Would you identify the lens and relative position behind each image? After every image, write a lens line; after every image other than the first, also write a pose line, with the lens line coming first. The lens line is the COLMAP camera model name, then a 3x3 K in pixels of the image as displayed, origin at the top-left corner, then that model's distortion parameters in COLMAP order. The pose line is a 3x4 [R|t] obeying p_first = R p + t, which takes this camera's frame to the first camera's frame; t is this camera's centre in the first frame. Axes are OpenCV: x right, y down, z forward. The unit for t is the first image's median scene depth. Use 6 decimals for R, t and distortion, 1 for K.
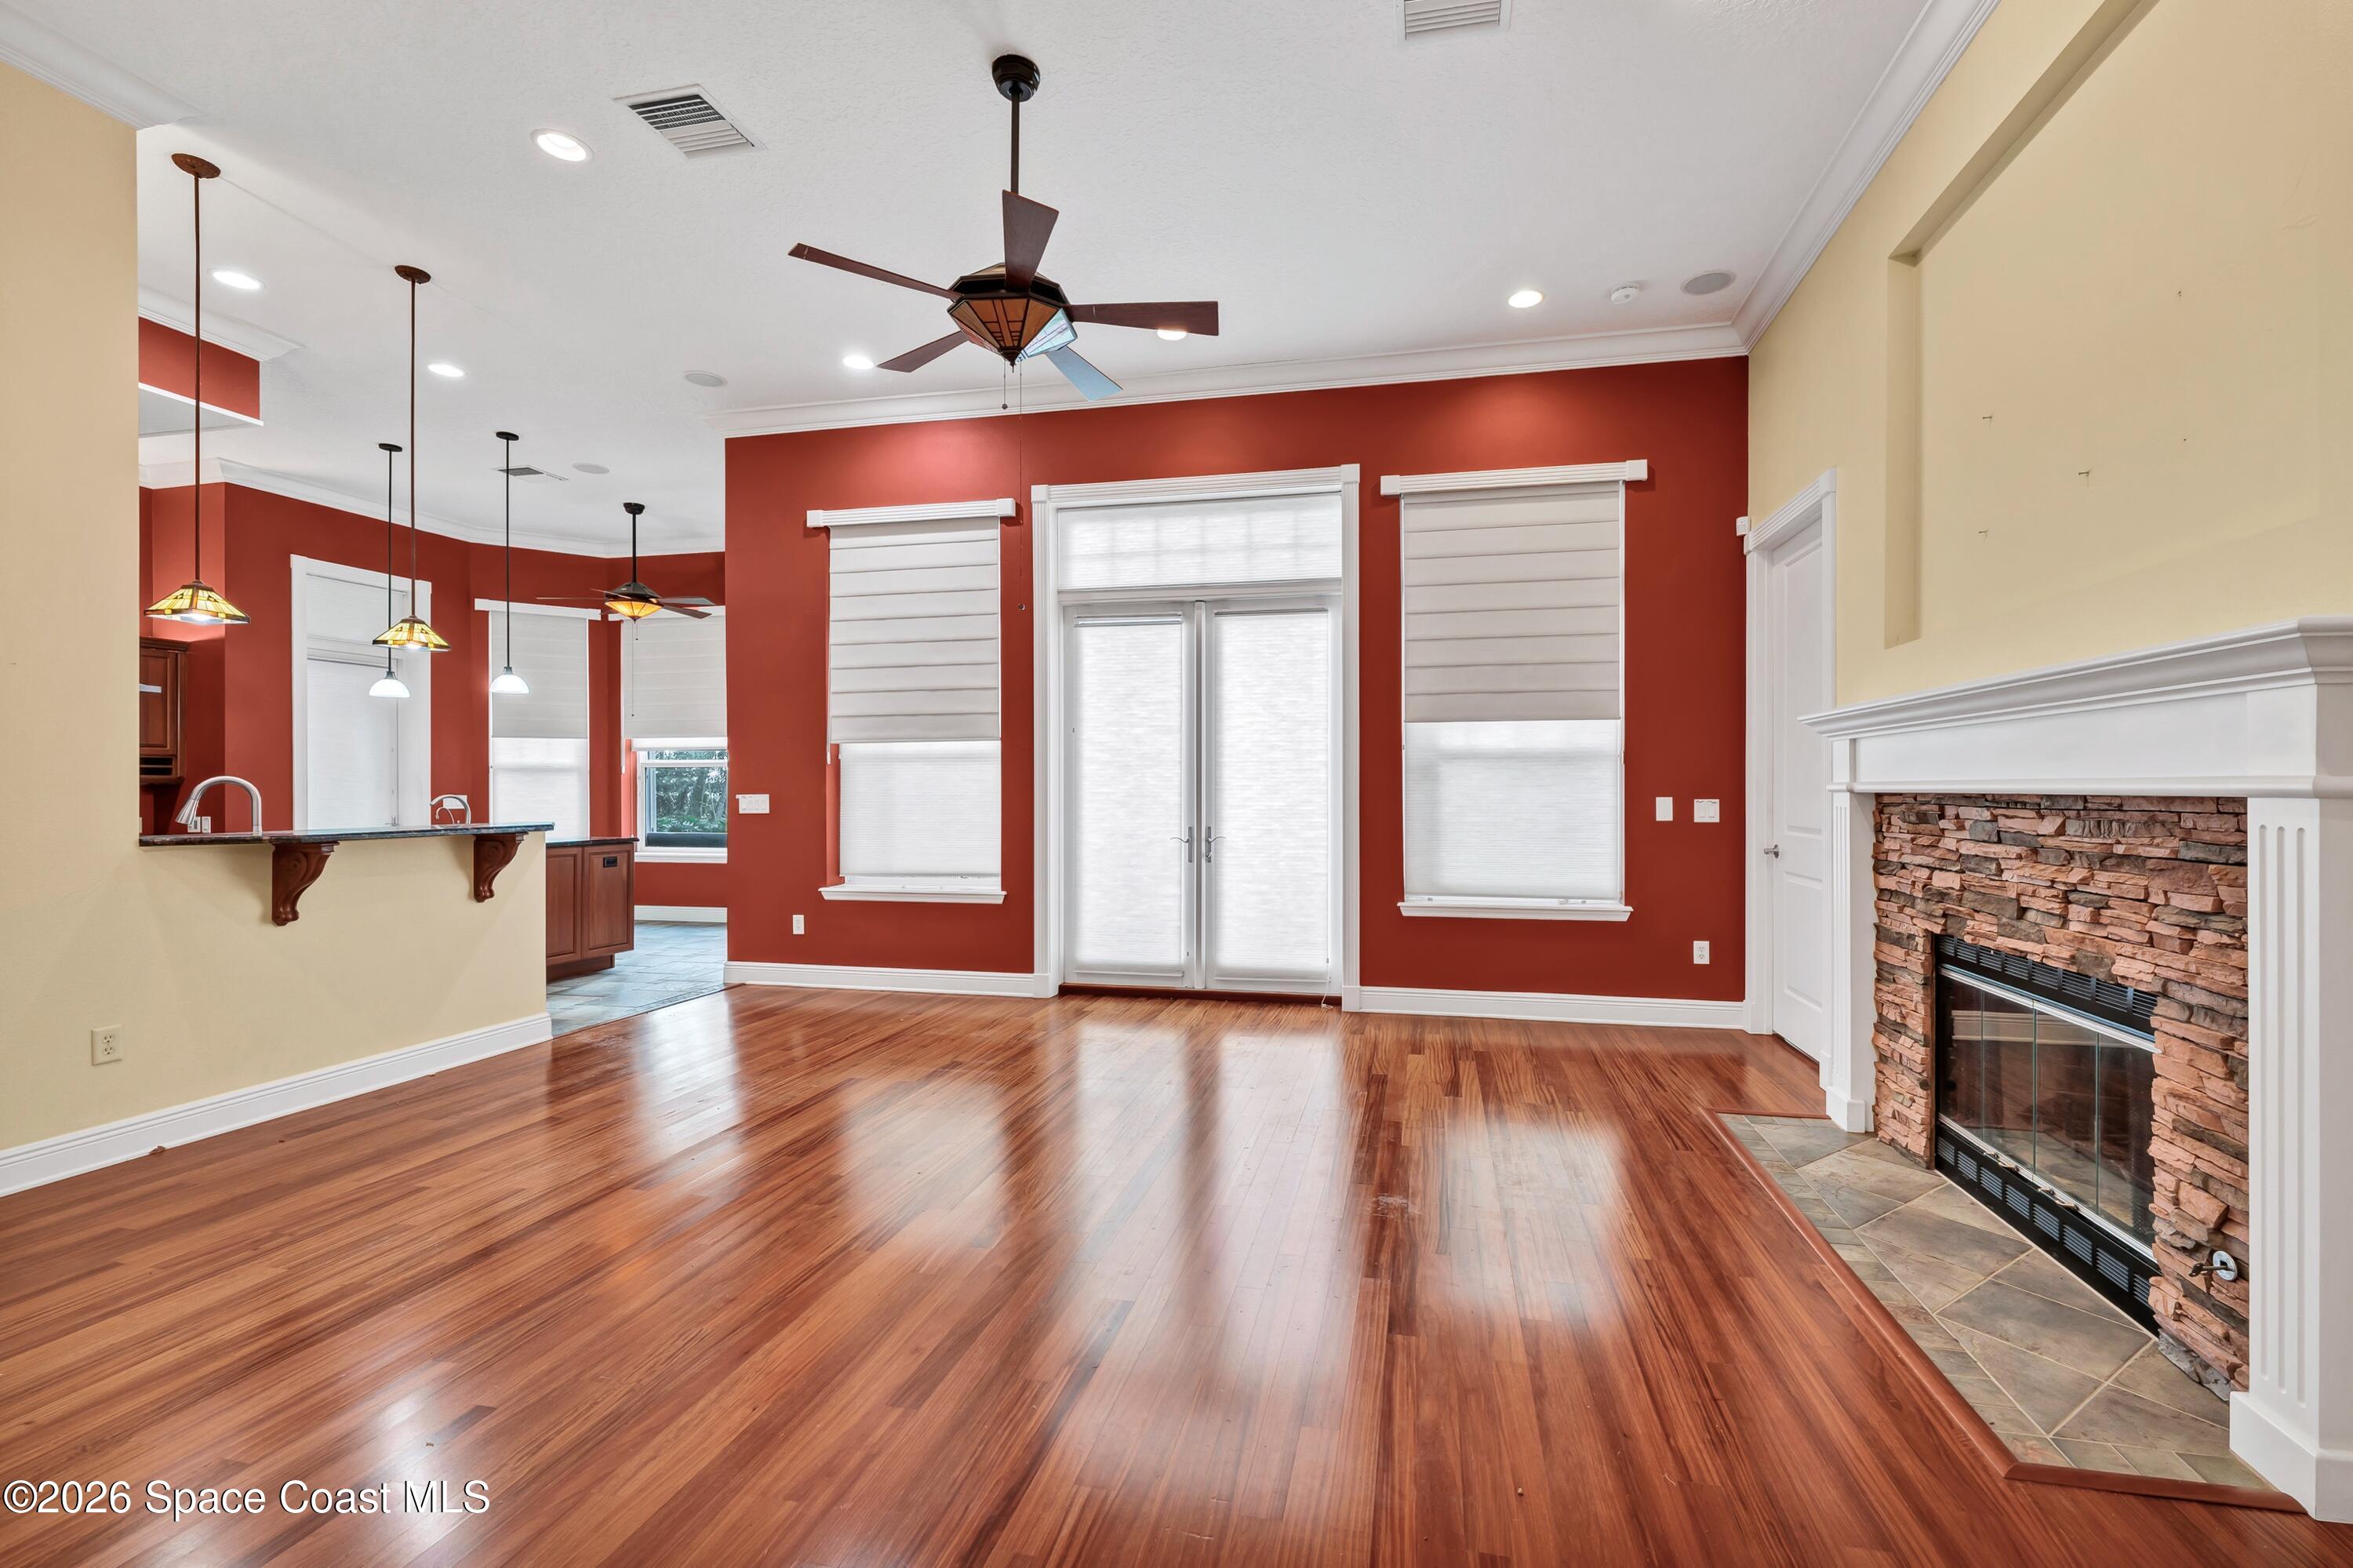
lens RADIAL K [[982.7, 0, 1206.2], [0, 982.7, 787.7], [0, 0, 1]] dist [-0.000471, -0.000518]
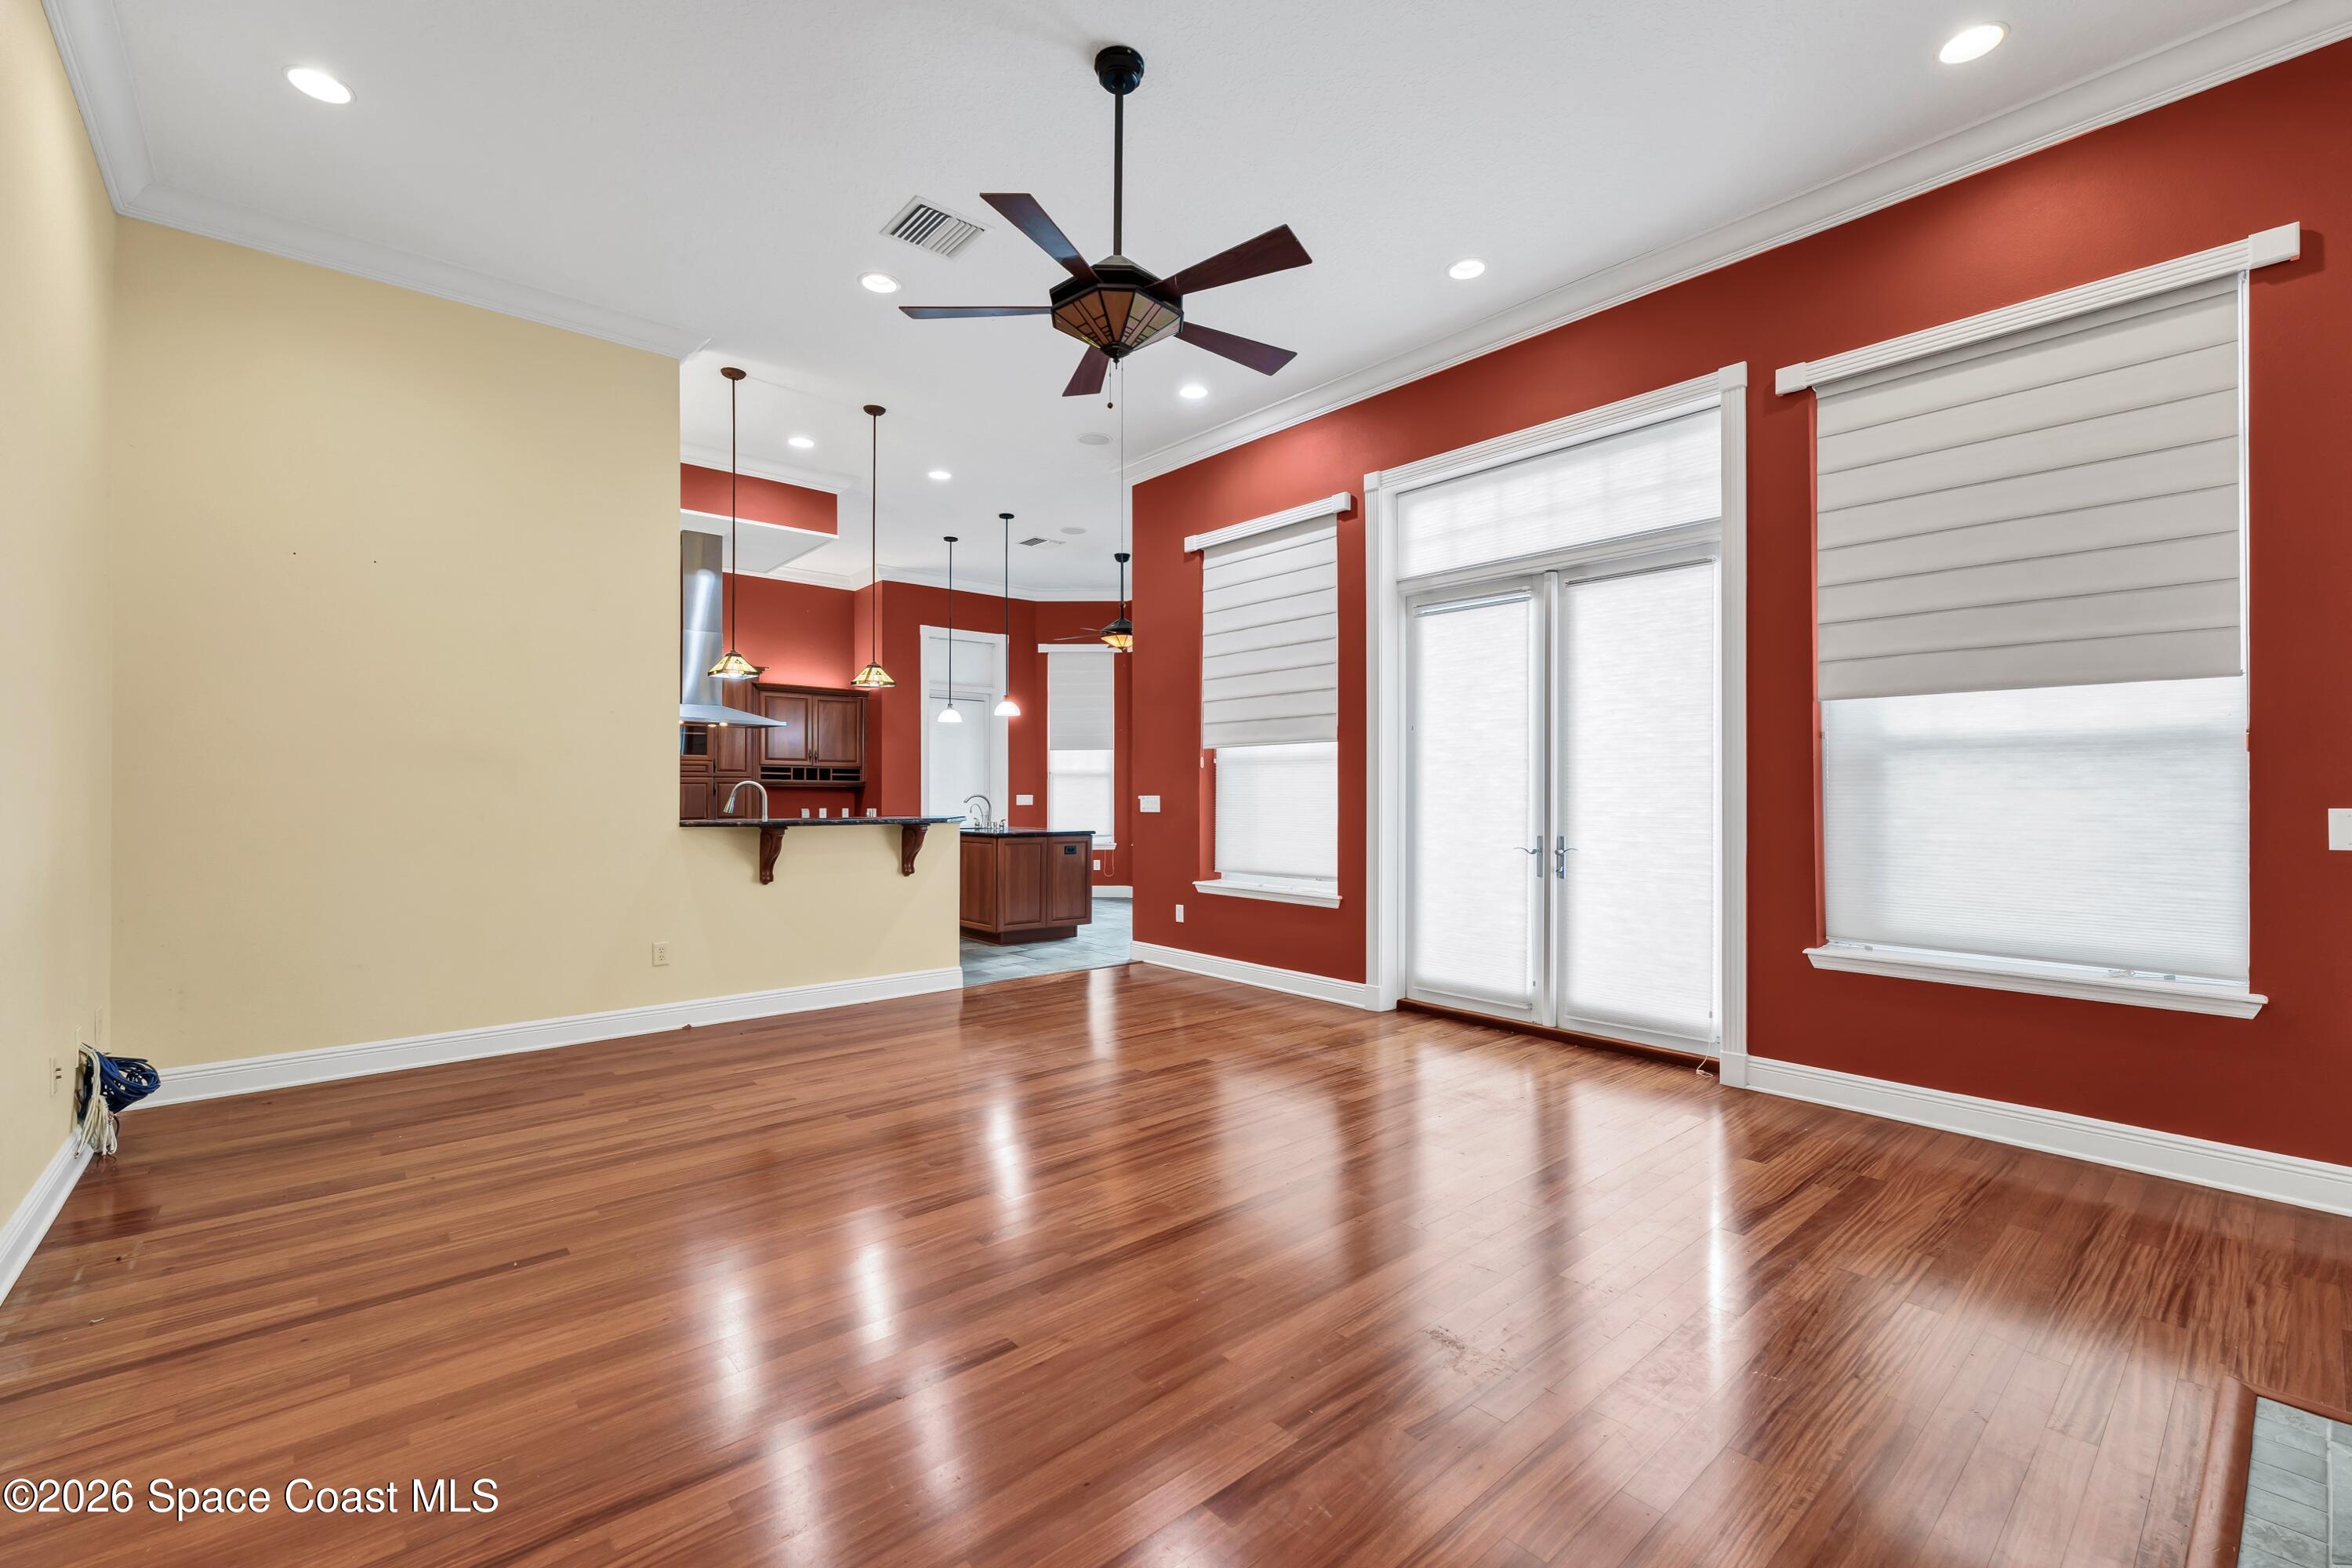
lens RADIAL K [[951.3, 0, 1203.0], [0, 951.3, 787.9], [0, 0, 1]] dist [-0.000673, -0.000451]
pose [[0.801512, 0.000553, -0.597978, 0.250270], [-0.001541, 0.999998, -0.001141, -0.000551], [0.597976, 0.001837, 0.801512, 0.161695]]
